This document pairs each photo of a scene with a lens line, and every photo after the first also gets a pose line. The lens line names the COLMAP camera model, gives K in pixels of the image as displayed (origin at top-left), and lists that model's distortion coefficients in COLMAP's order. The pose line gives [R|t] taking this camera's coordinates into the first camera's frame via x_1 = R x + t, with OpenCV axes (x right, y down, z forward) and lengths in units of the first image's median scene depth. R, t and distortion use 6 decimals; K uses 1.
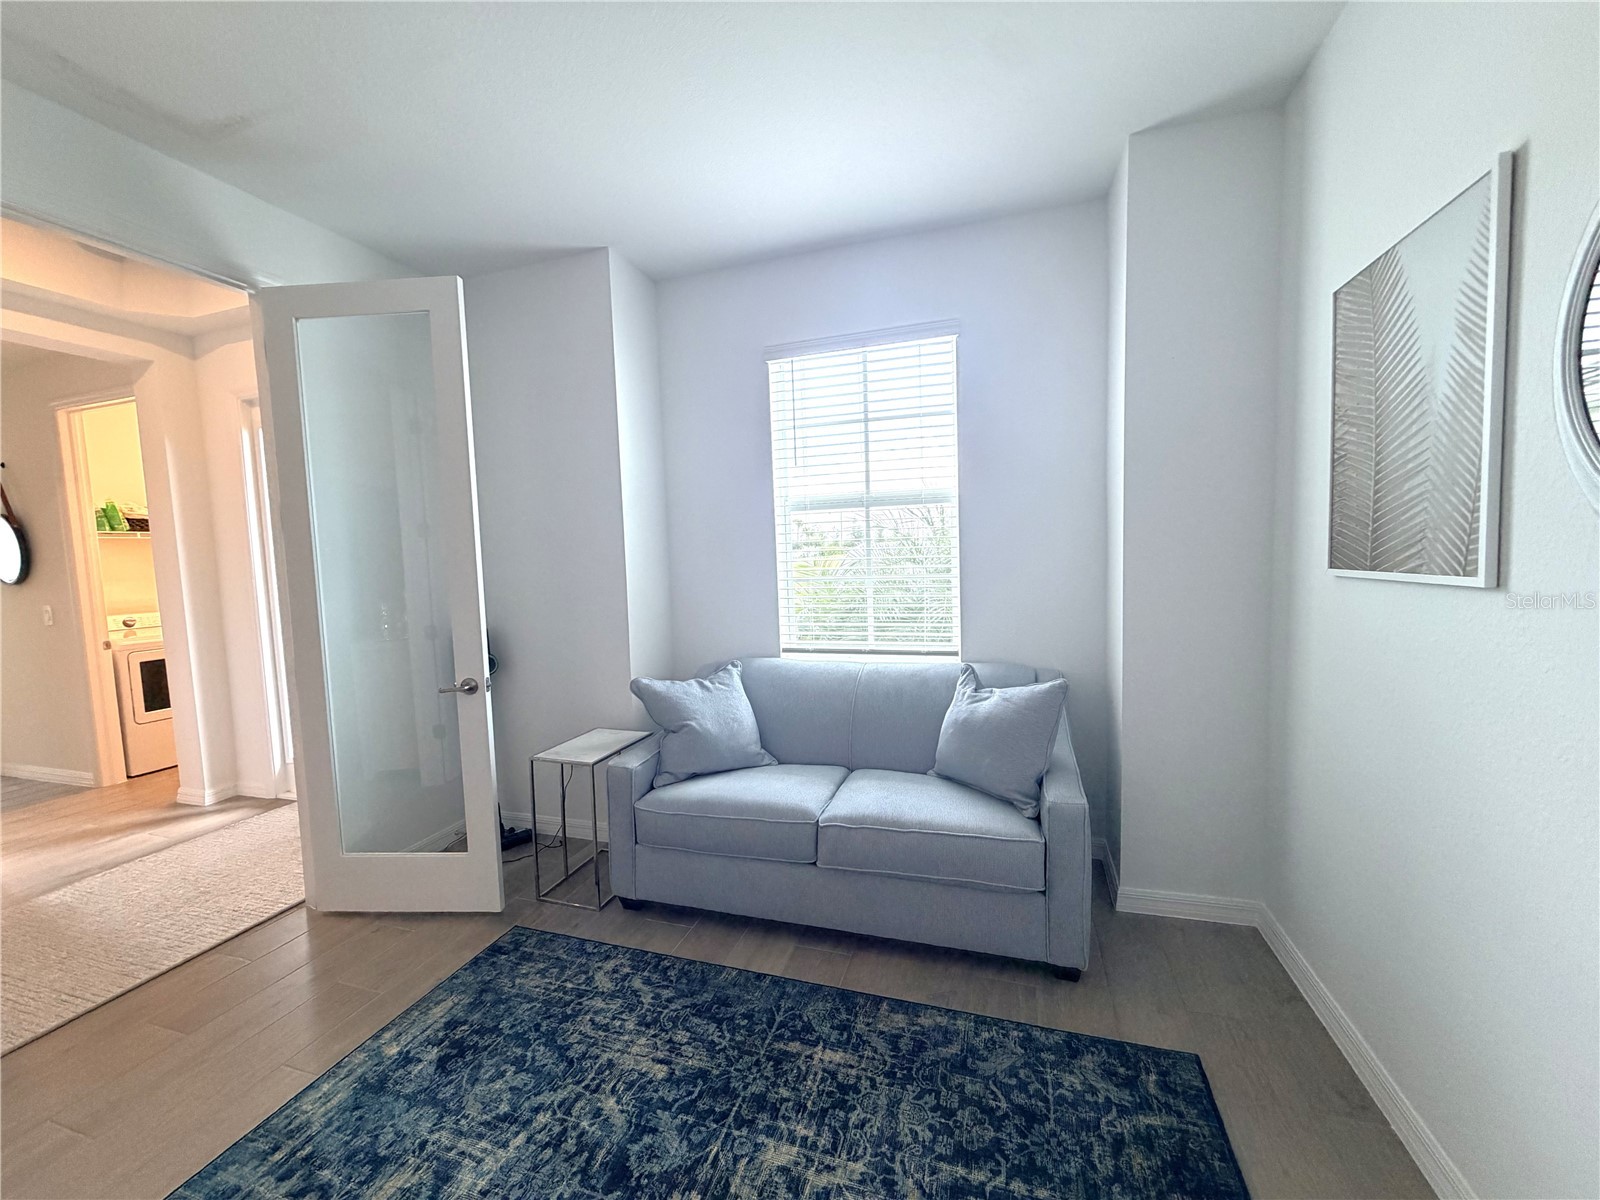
lens RADIAL K [[642.9, 0, 800.4], [0, 642.9, 600.2], [0, 0, 1]] dist [-0.000214, 0.000009]
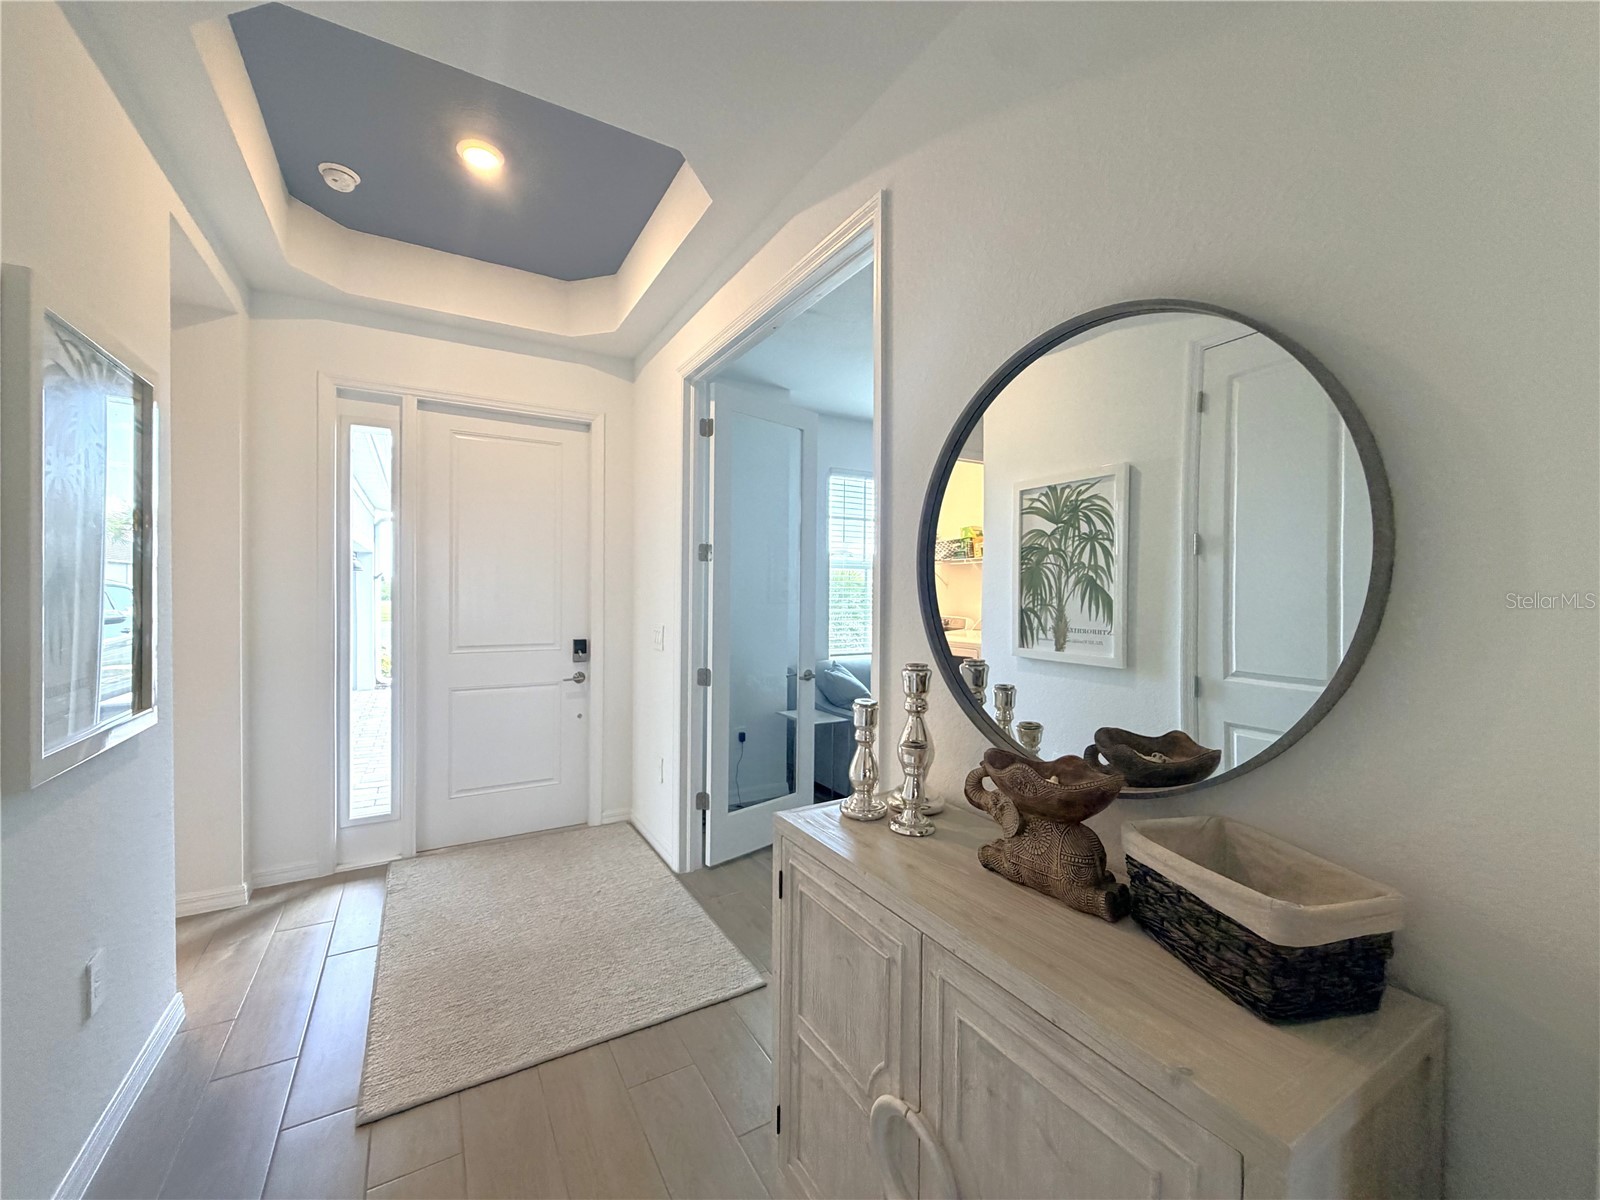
lens RADIAL K [[642.9, 0, 800.3], [0, 642.9, 601.2], [0, 0, 1]] dist [-0.000214, 0.000009]
pose [[0.645347, 0.027311, 0.763401, -1.164349], [0.033591, 0.997379, -0.064077, 0.043328], [-0.763151, 0.066995, 0.642738, 0.017413]]
